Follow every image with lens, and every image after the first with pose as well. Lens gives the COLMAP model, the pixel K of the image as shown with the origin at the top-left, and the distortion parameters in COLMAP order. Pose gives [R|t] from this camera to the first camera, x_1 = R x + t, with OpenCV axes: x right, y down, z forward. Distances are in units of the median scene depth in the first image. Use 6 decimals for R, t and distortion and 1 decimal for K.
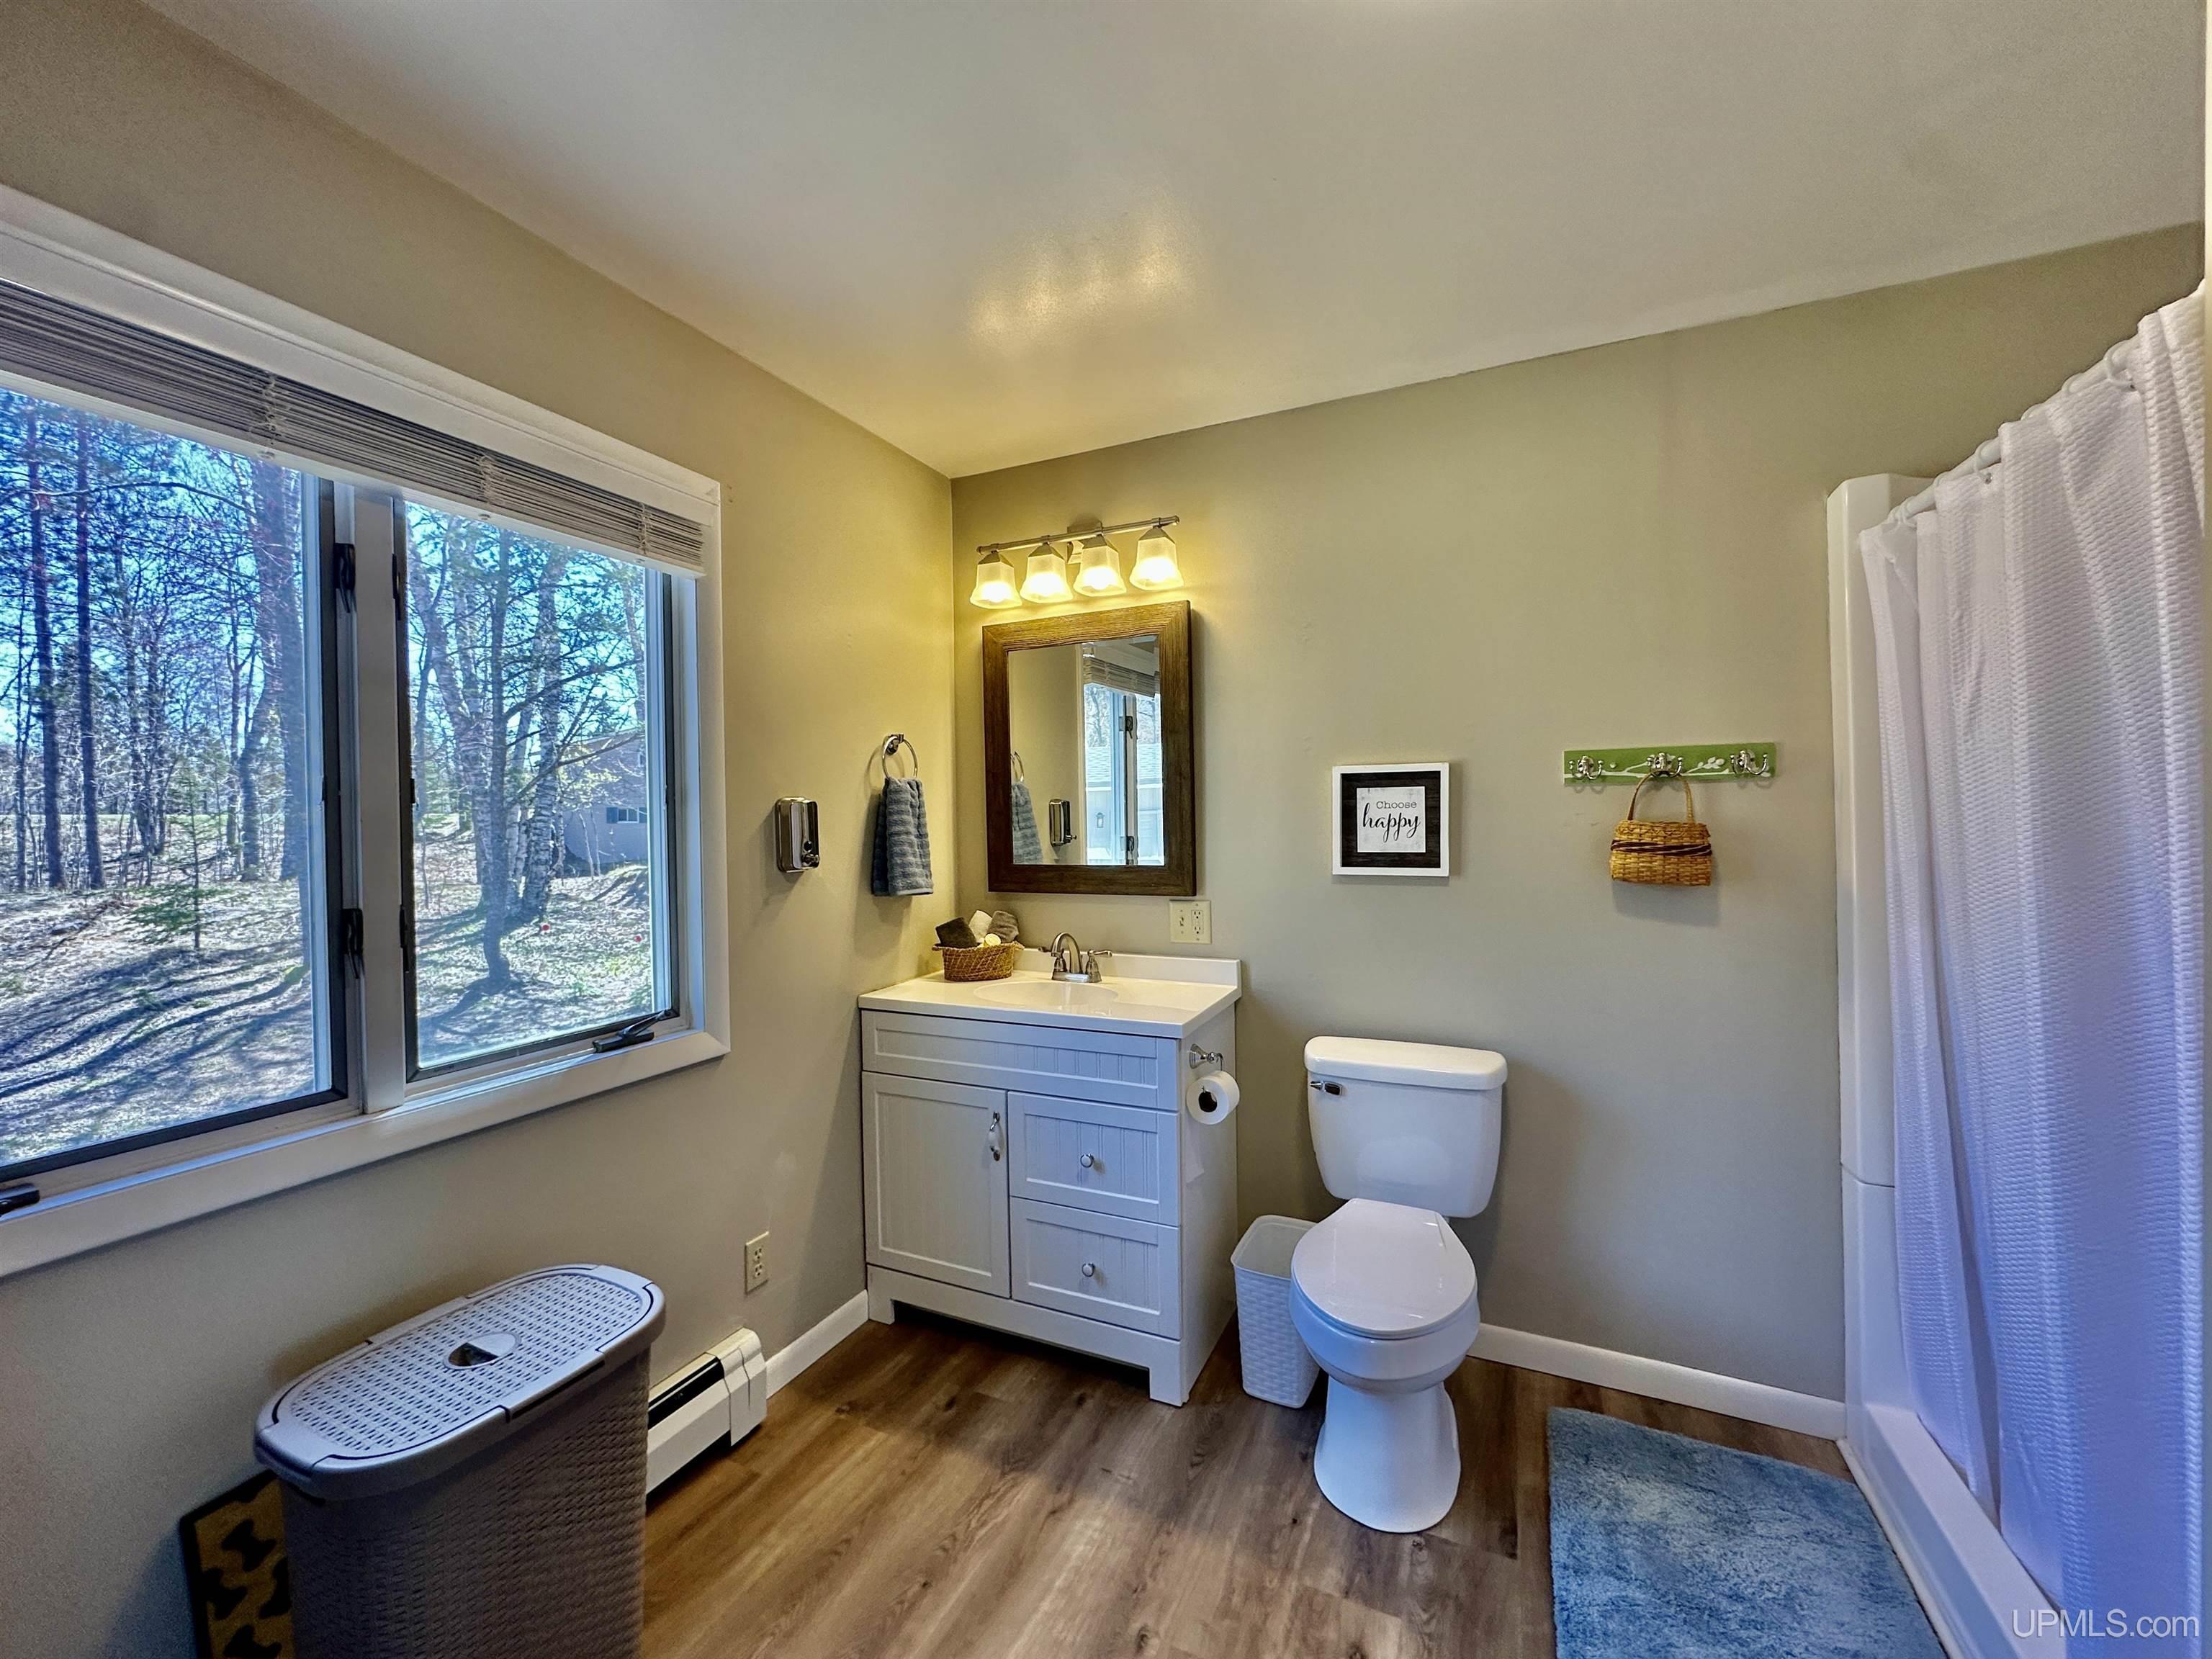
lens RADIAL K [[882.2, 0, 1107.1], [0, 882.2, 827.0], [0, 0, 1]] dist [-0.001671, 0.000879]
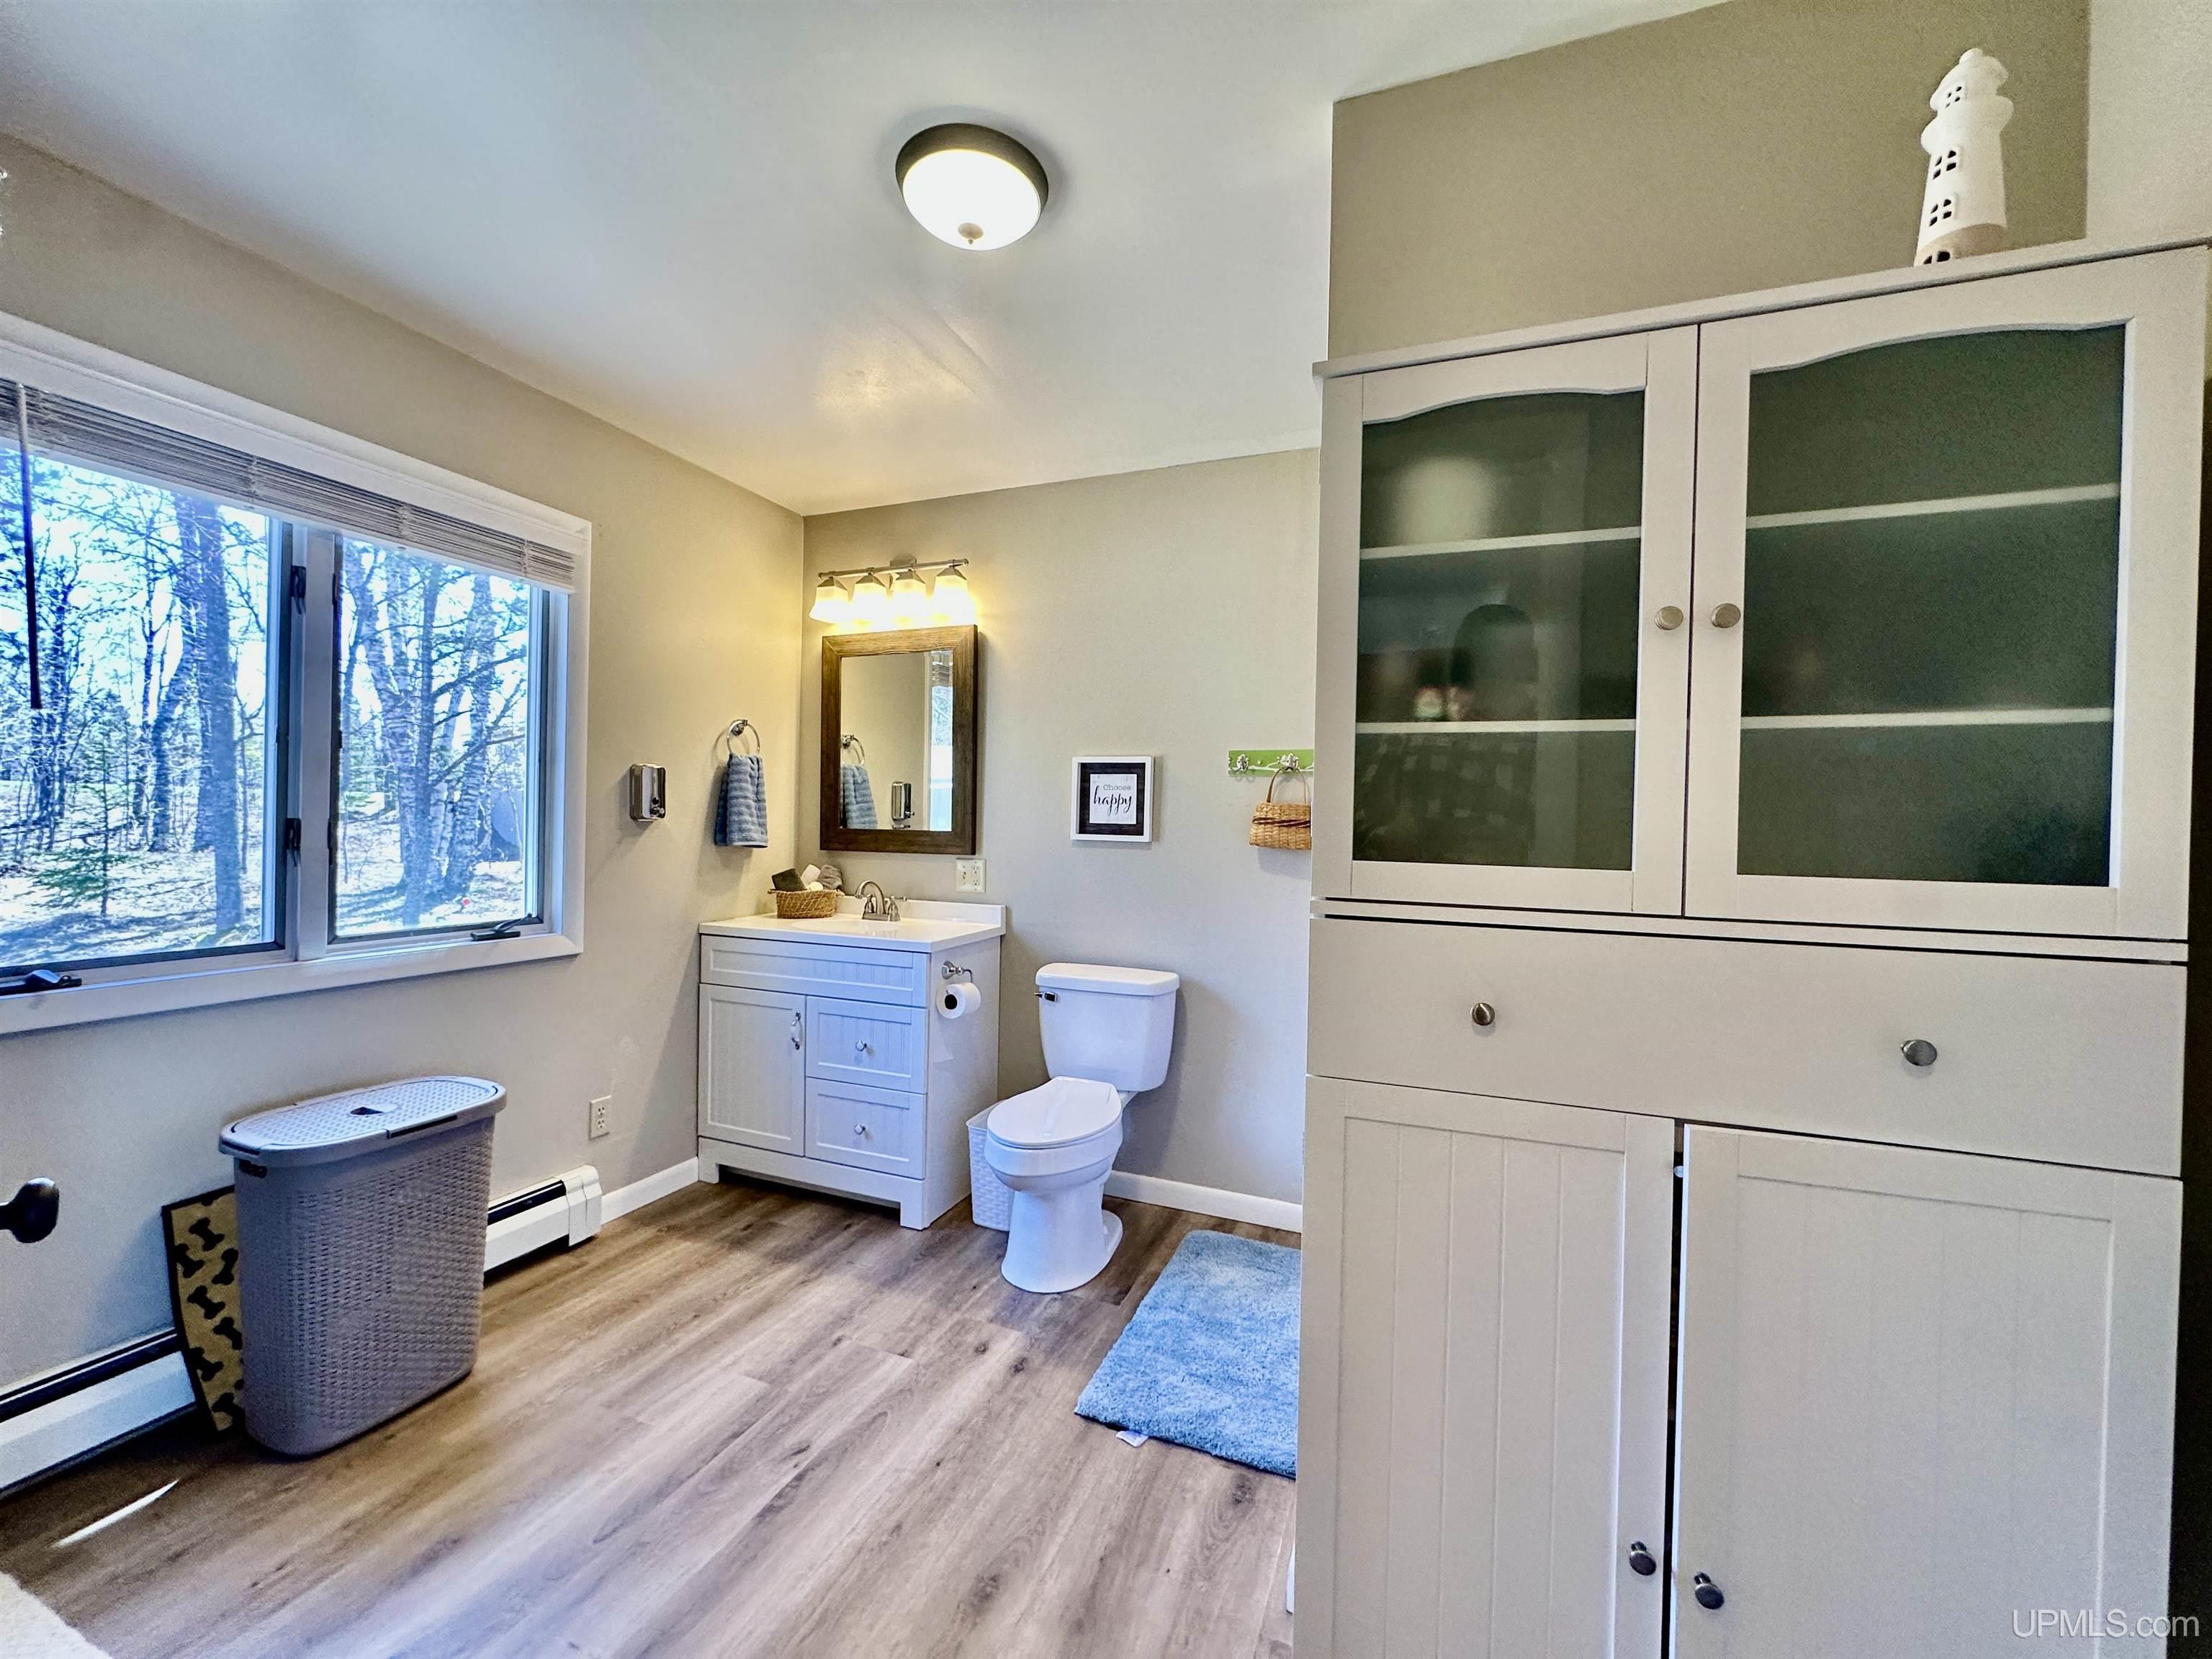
lens RADIAL K [[882.2, 0, 1108.2], [0, 882.2, 826.8], [0, 0, 1]] dist [-0.001671, 0.000879]
pose [[0.997947, 0.034815, 0.053758, 0.258899], [-0.034427, 0.999374, -0.008121, 0.047172], [-0.054008, 0.006253, 0.998521, -0.334544]]
